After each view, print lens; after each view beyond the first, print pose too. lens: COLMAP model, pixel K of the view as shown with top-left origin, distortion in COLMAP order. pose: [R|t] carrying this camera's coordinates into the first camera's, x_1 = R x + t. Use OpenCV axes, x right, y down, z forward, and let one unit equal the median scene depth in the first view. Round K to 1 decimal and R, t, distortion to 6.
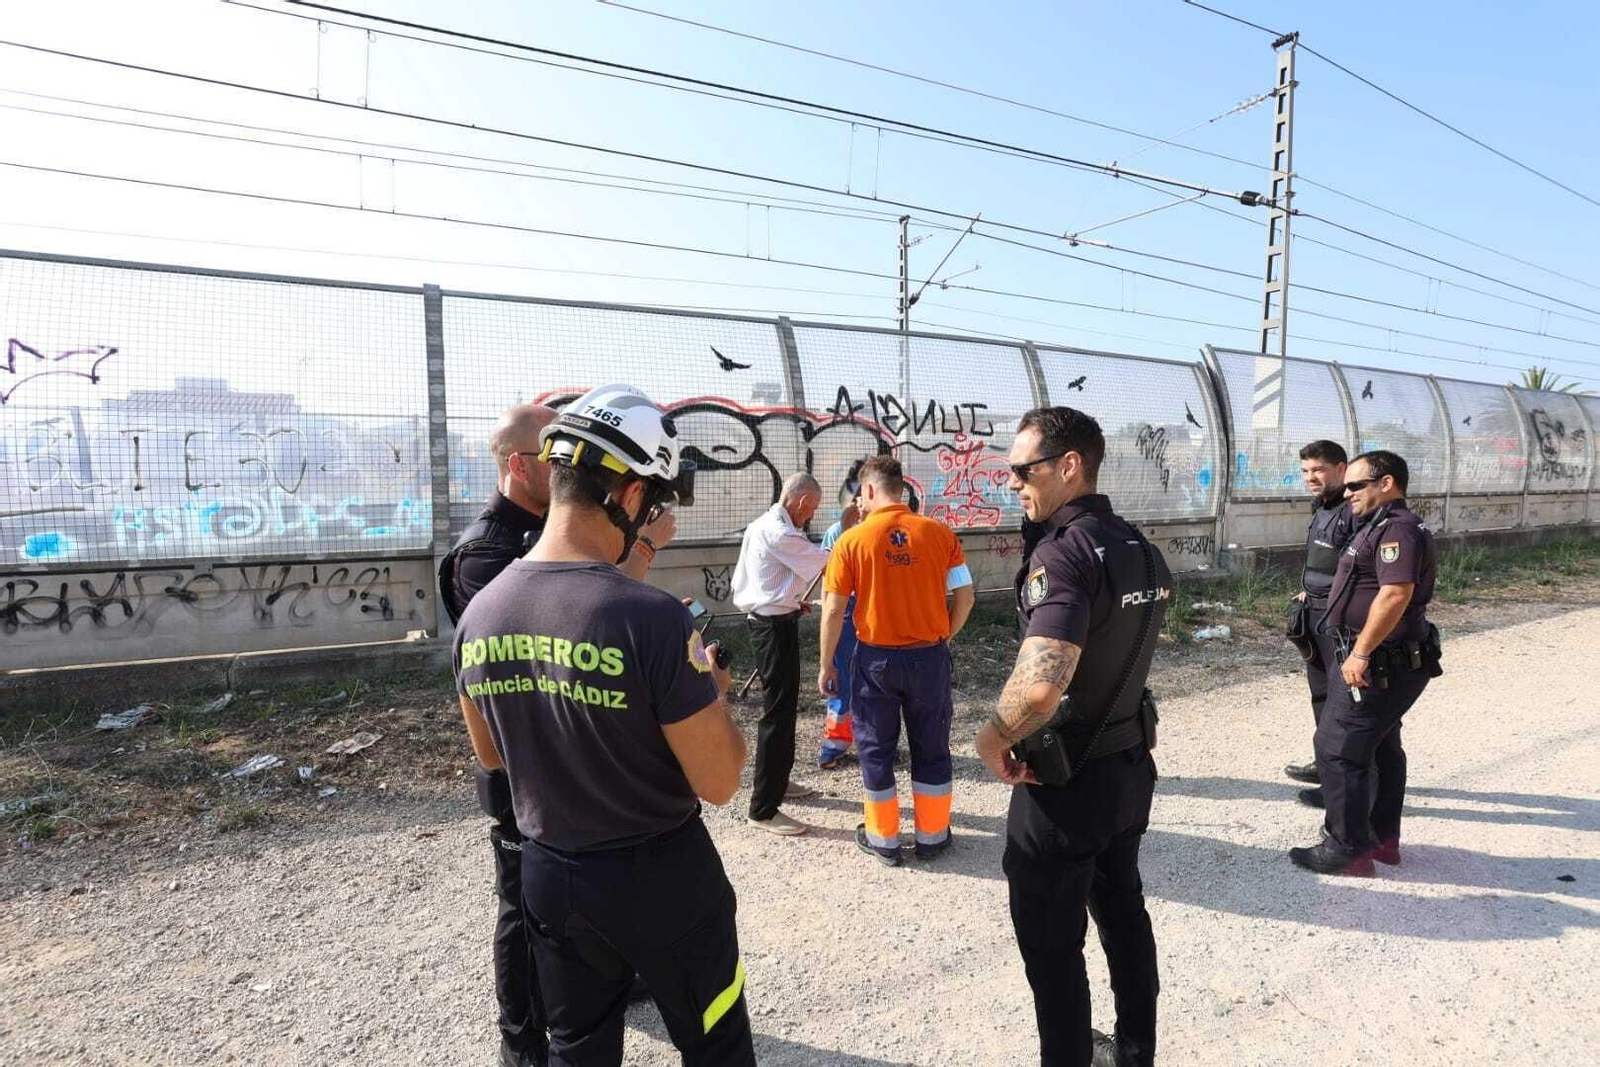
lens RADIAL K [[785.1, 0, 800.6], [0, 785.1, 535.8], [0, 0, 1]] dist [-0.071175, 0.030379]
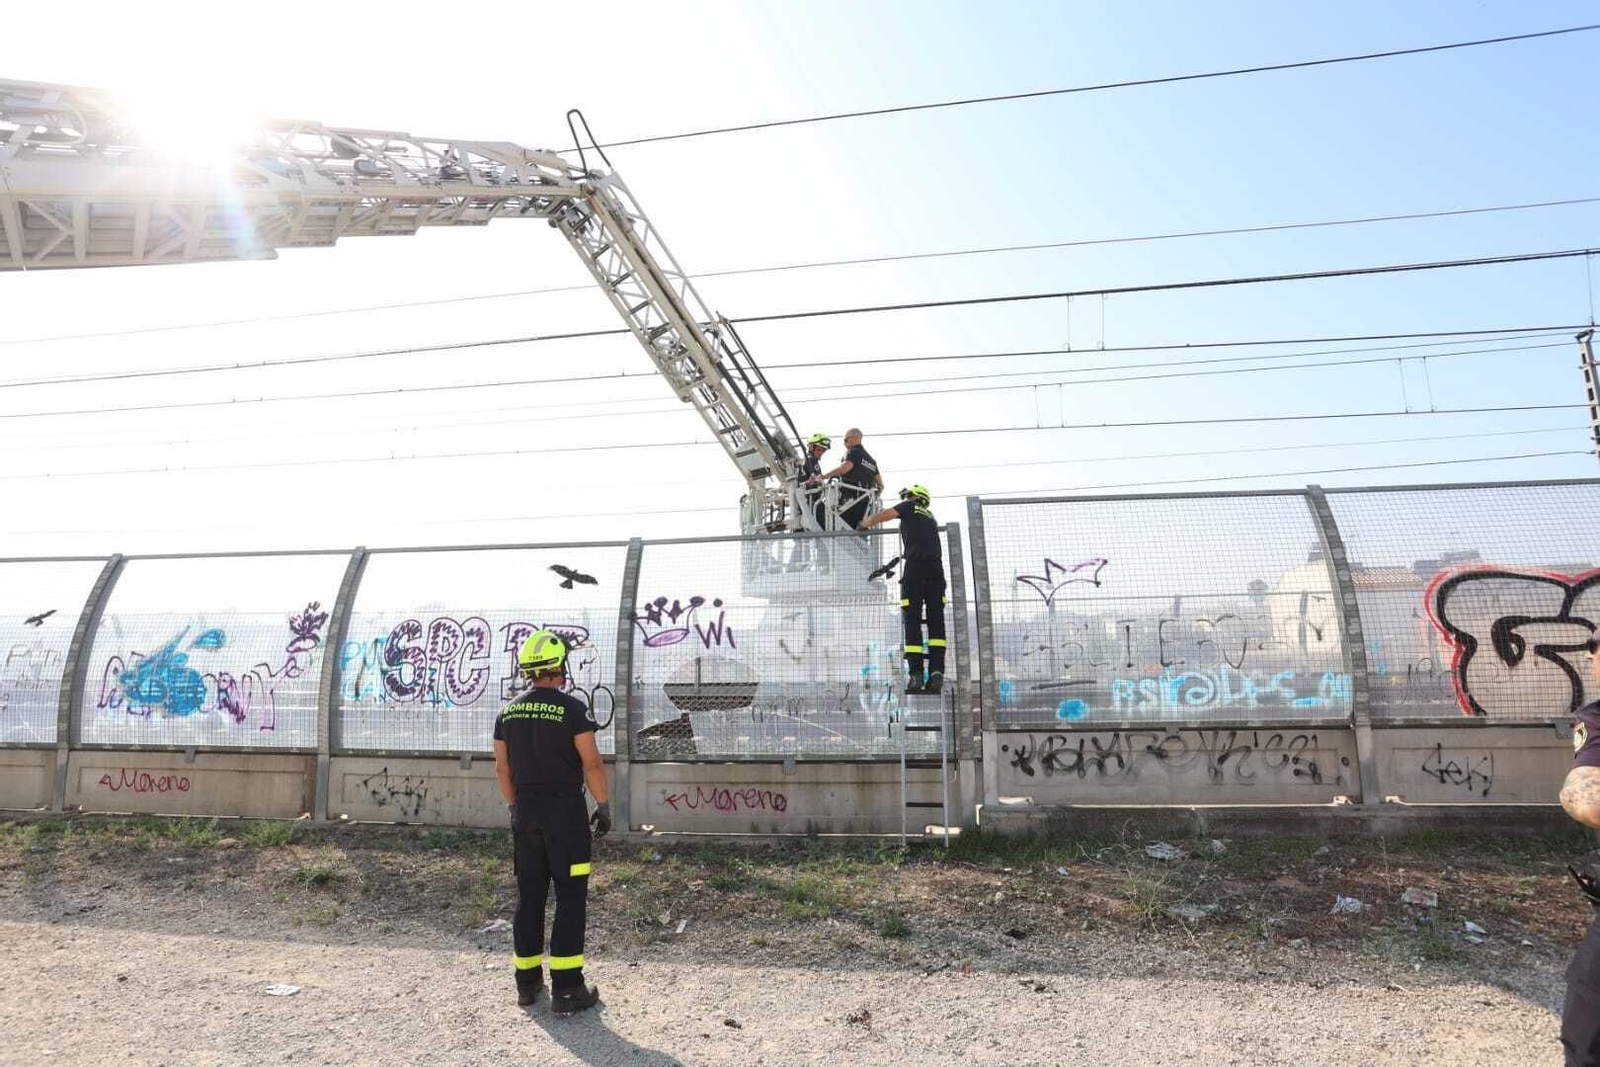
lens RADIAL K [[785.1, 0, 797.1], [0, 785.1, 538.2], [0, 0, 1]] dist [-0.071175, 0.030379]
pose [[0.824432, -0.094642, -0.557991, -0.430672], [-0.030228, 0.977148, -0.210398, 0.014308], [0.565153, 0.190326, 0.802732, -0.306566]]
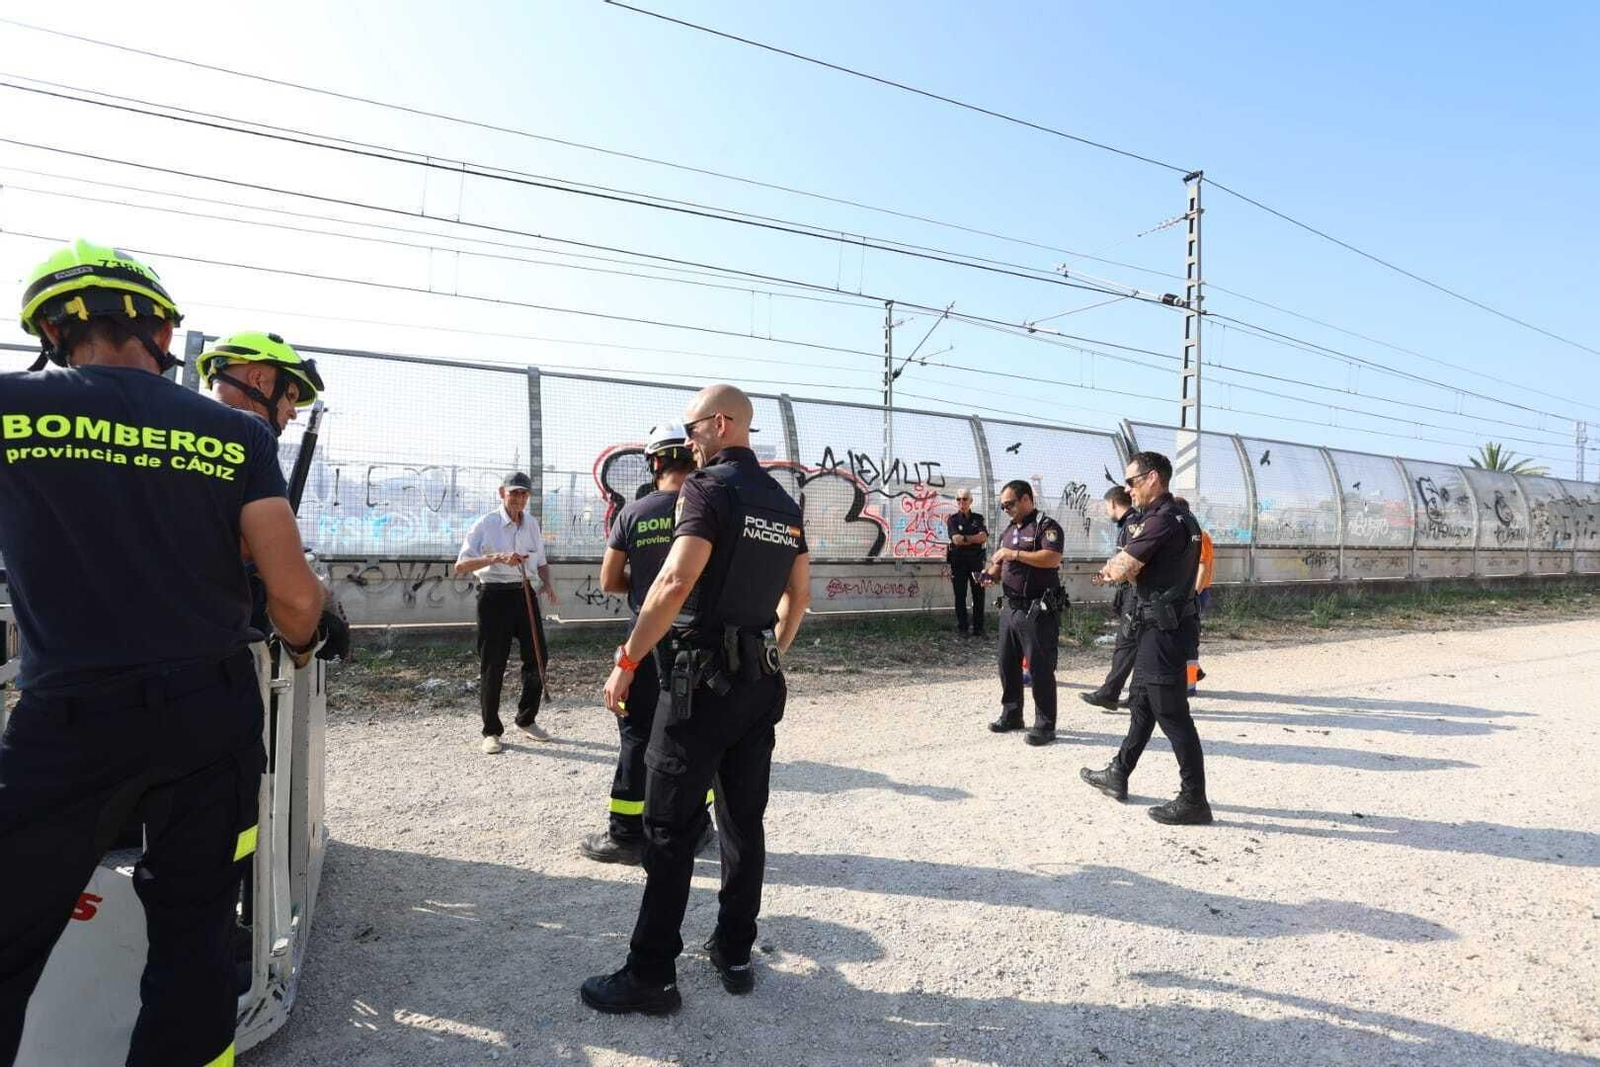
lens RADIAL K [[785.1, 0, 797.9], [0, 785.1, 532.0], [0, 0, 1]] dist [-0.071175, 0.030379]
pose [[0.999786, 0.019511, 0.006864, -0.004170], [-0.018873, 0.996355, -0.083184, 0.069479], [-0.008462, 0.083037, 0.996511, -0.338208]]
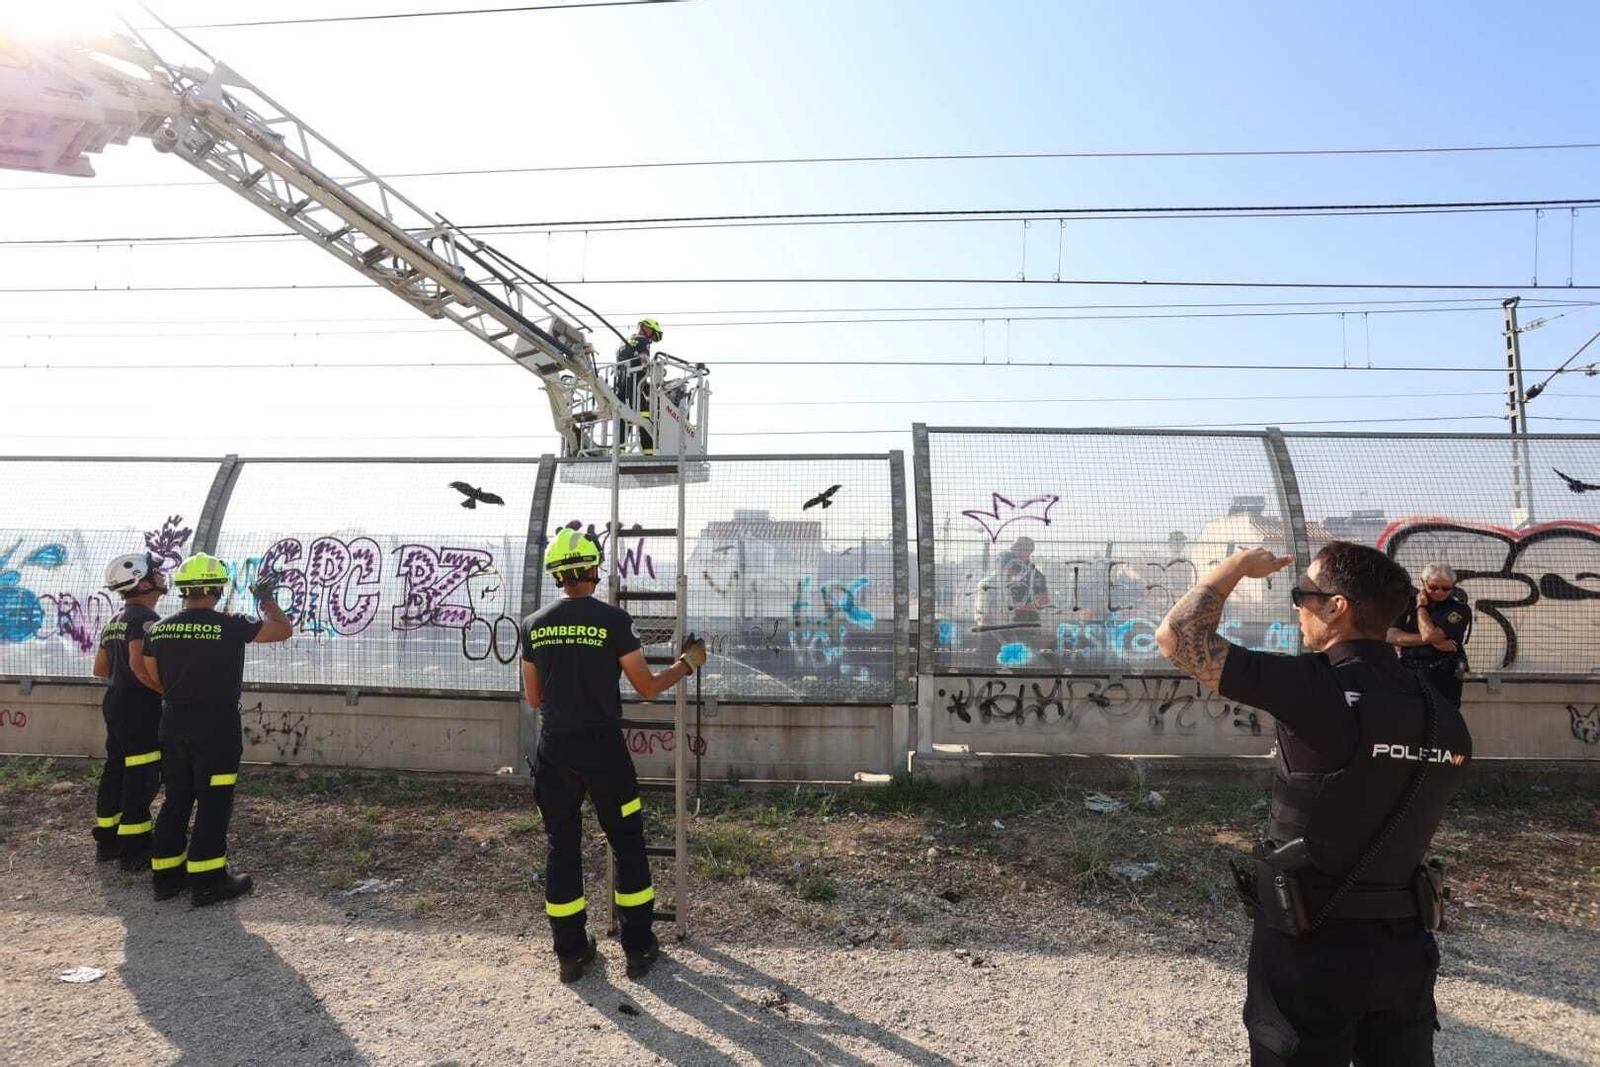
lens RADIAL K [[785.1, 0, 798.7], [0, 785.1, 538.8], [0, 0, 1]] dist [-0.071175, 0.030379]
pose [[0.870745, -0.022172, -0.491234, -0.474891], [-0.049794, 0.989872, -0.132941, 0.009777], [0.489207, 0.140219, 0.860823, -0.227663]]
